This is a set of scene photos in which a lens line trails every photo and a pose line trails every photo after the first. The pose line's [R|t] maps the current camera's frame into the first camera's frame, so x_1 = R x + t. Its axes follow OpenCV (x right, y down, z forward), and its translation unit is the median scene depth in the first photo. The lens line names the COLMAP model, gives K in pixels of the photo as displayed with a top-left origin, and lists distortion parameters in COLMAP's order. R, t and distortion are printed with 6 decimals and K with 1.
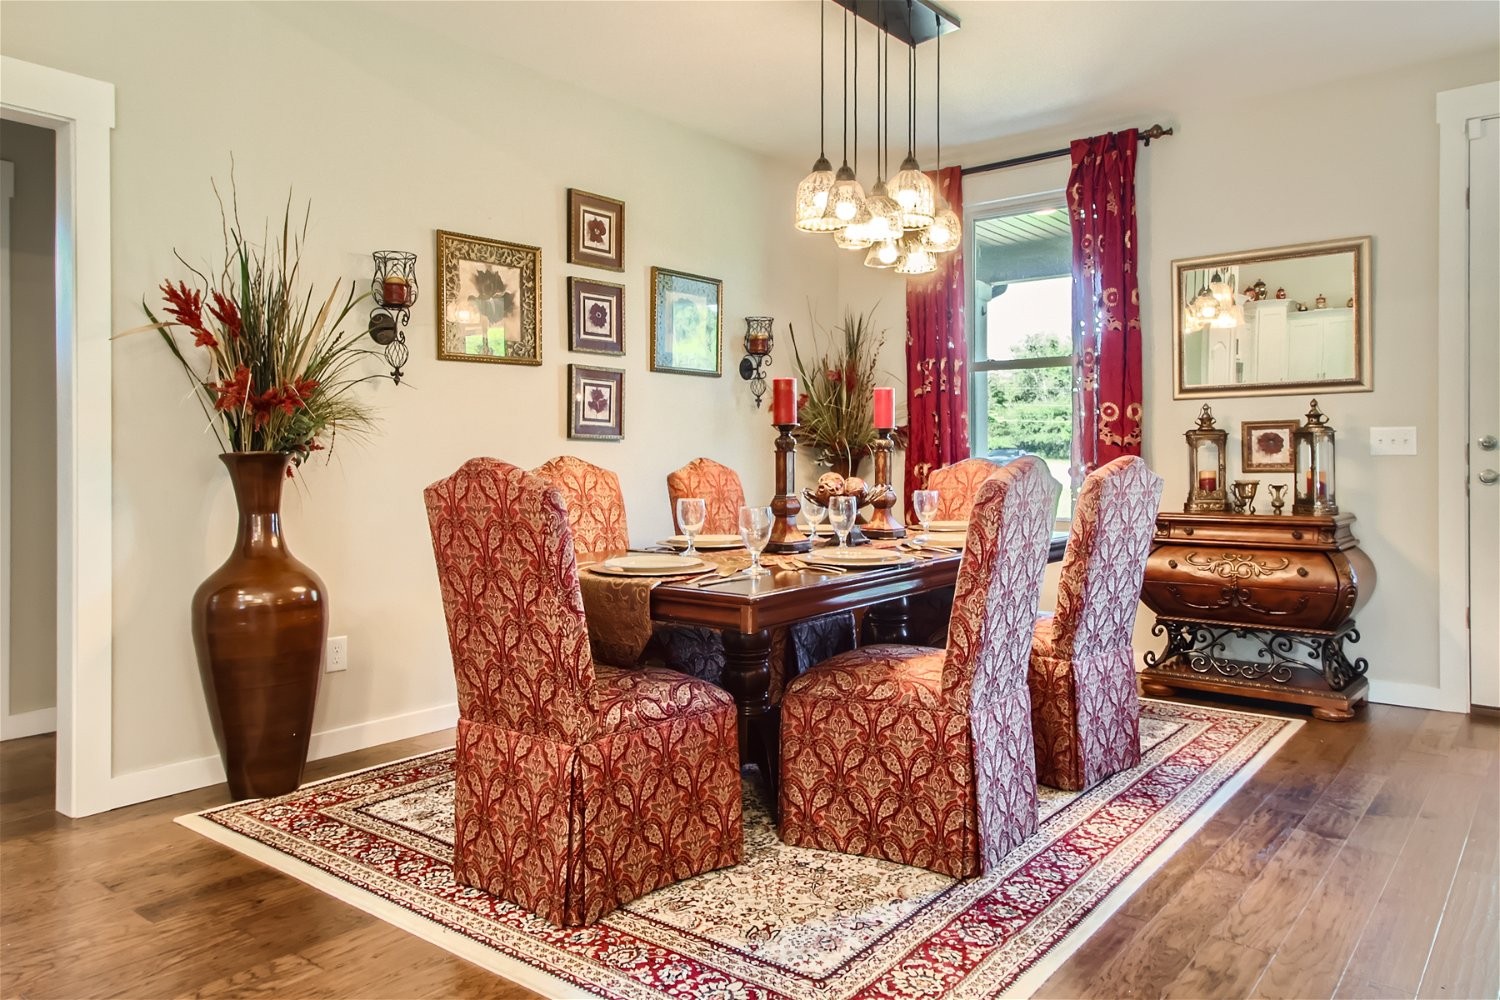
lens RADIAL K [[1047.3, 0, 752.7], [0, 1047.3, 456.1], [0, 0, 1]] dist [0.020536, -0.000476]
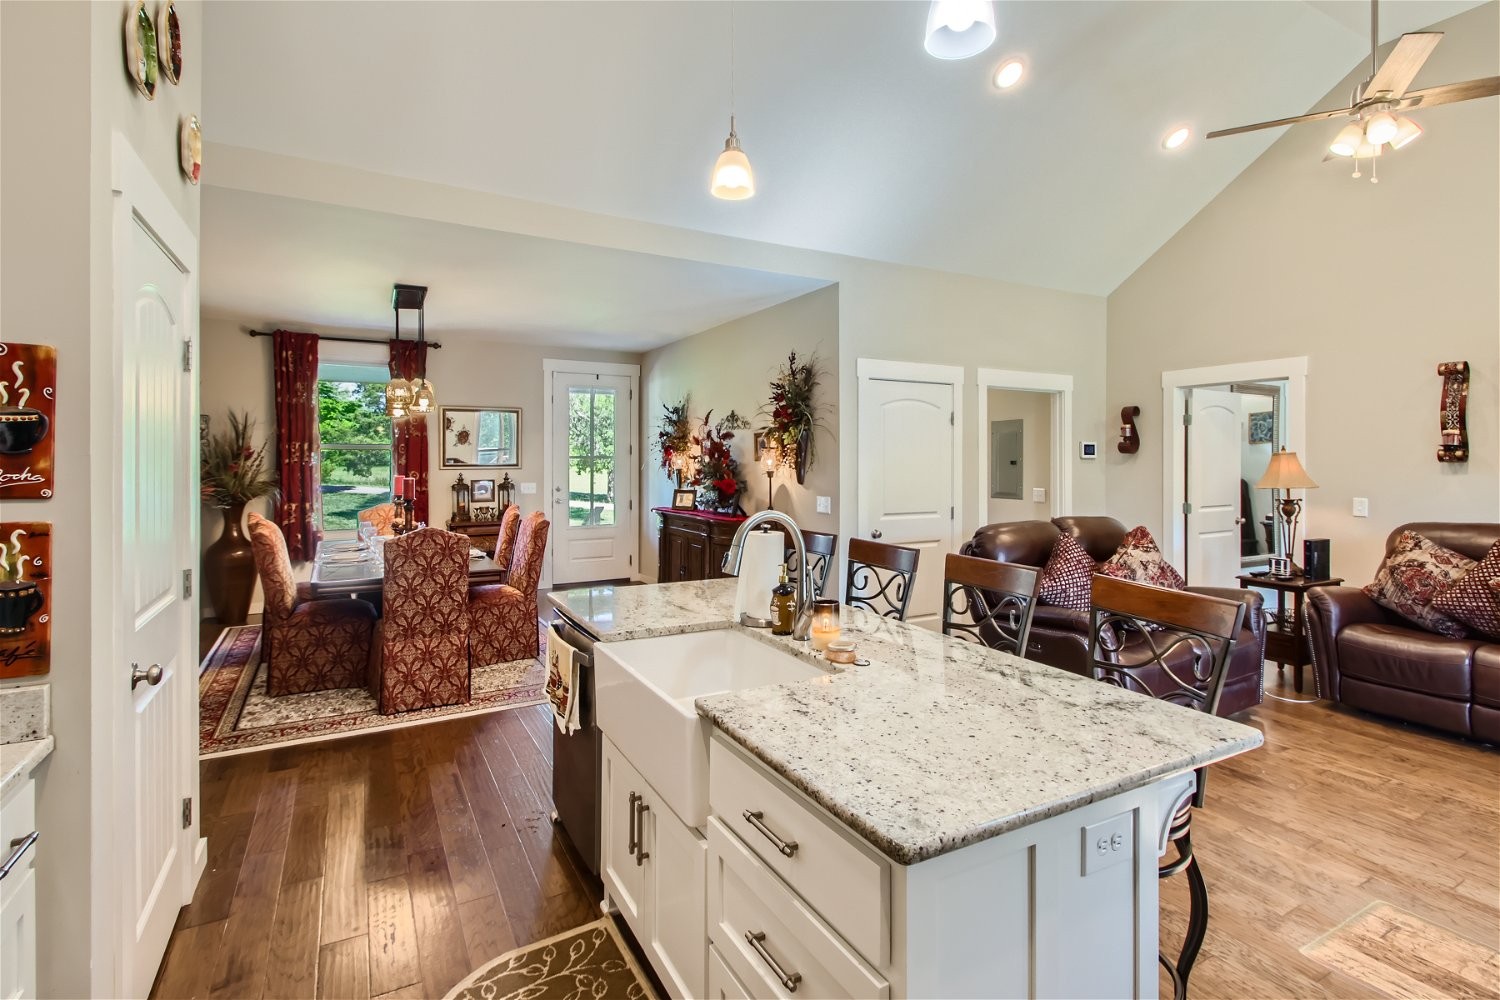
lens RADIAL K [[711.3, 0, 754.8], [0, 711.3, 461.4], [0, 0, 1]] dist [0.025551, -0.013435]
pose [[0.382452, 0.002158, 0.923973, -0.840584], [-0.005174, 0.999987, -0.000194, -0.087342], [-0.923961, -0.004706, 0.382458, -0.192838]]
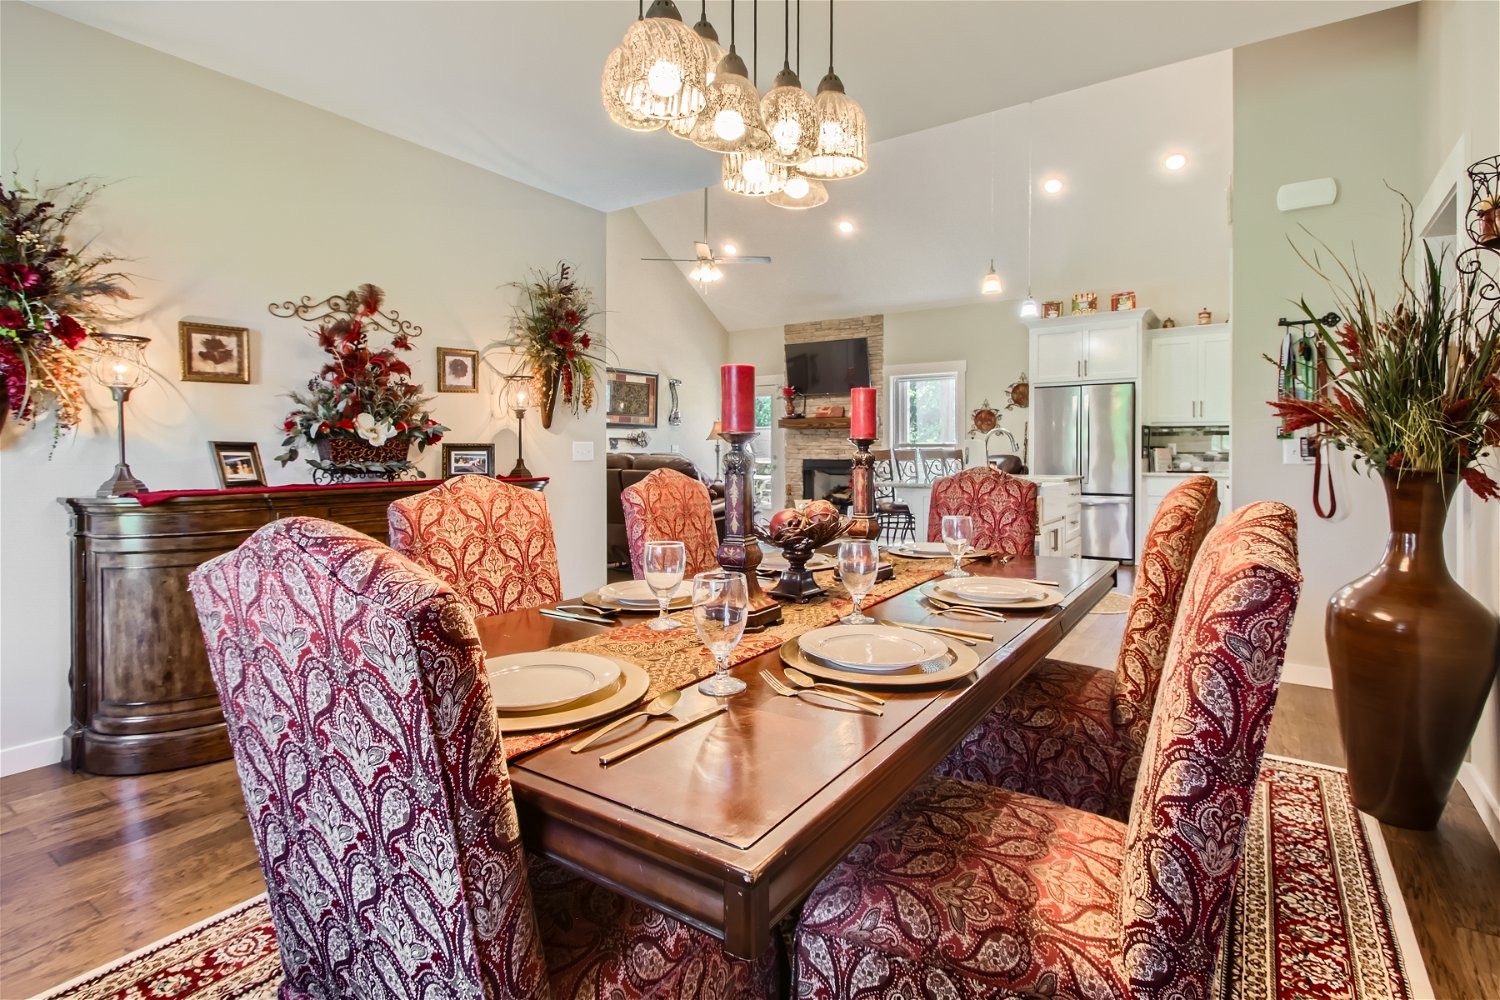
lens RADIAL K [[711.0, 0, 757.8], [0, 711.0, 442.5], [0, 0, 1]] dist [0.001568, 0.000039]
pose [[-0.998888, 0.000629, -0.047139, 0.107534], [0.001100, 0.999950, -0.009965, -0.018004], [0.047131, -0.010005, -0.998839, 1.228980]]
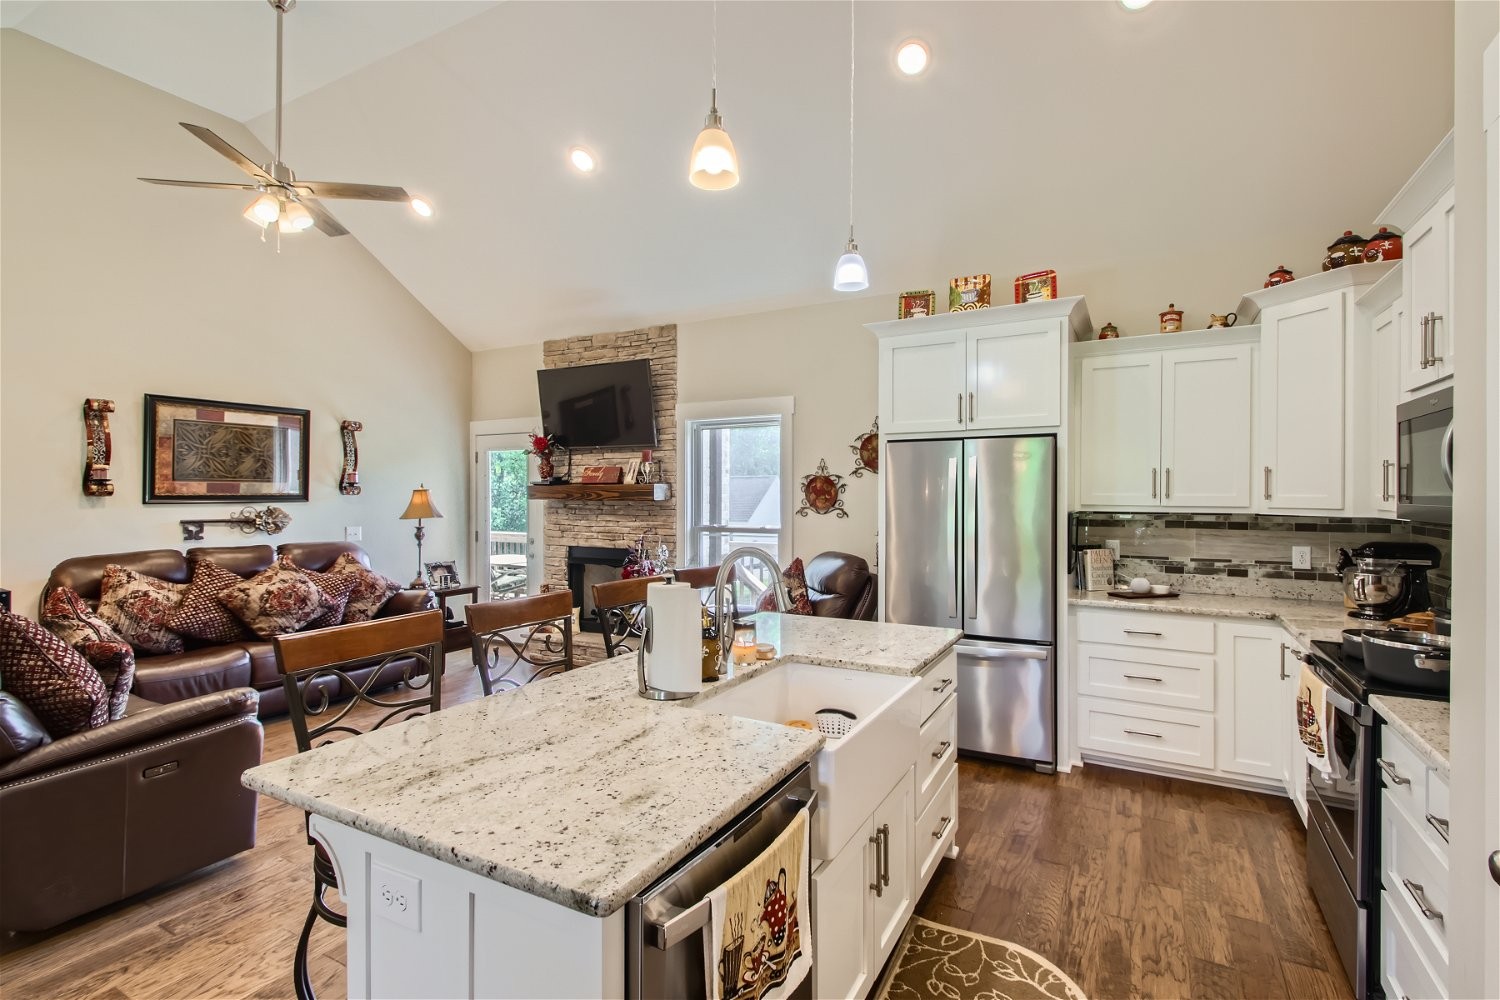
lens RADIAL K [[683.8, 0, 775.1], [0, 683.8, 496.4], [0, 0, 1]] dist [0.017409, -0.011407]
pose [[-0.983969, 0.001094, -0.178333, -0.314866], [0.001393, 0.999998, -0.001551, -0.088606], [0.178331, -0.001774, -0.983969, 0.459390]]
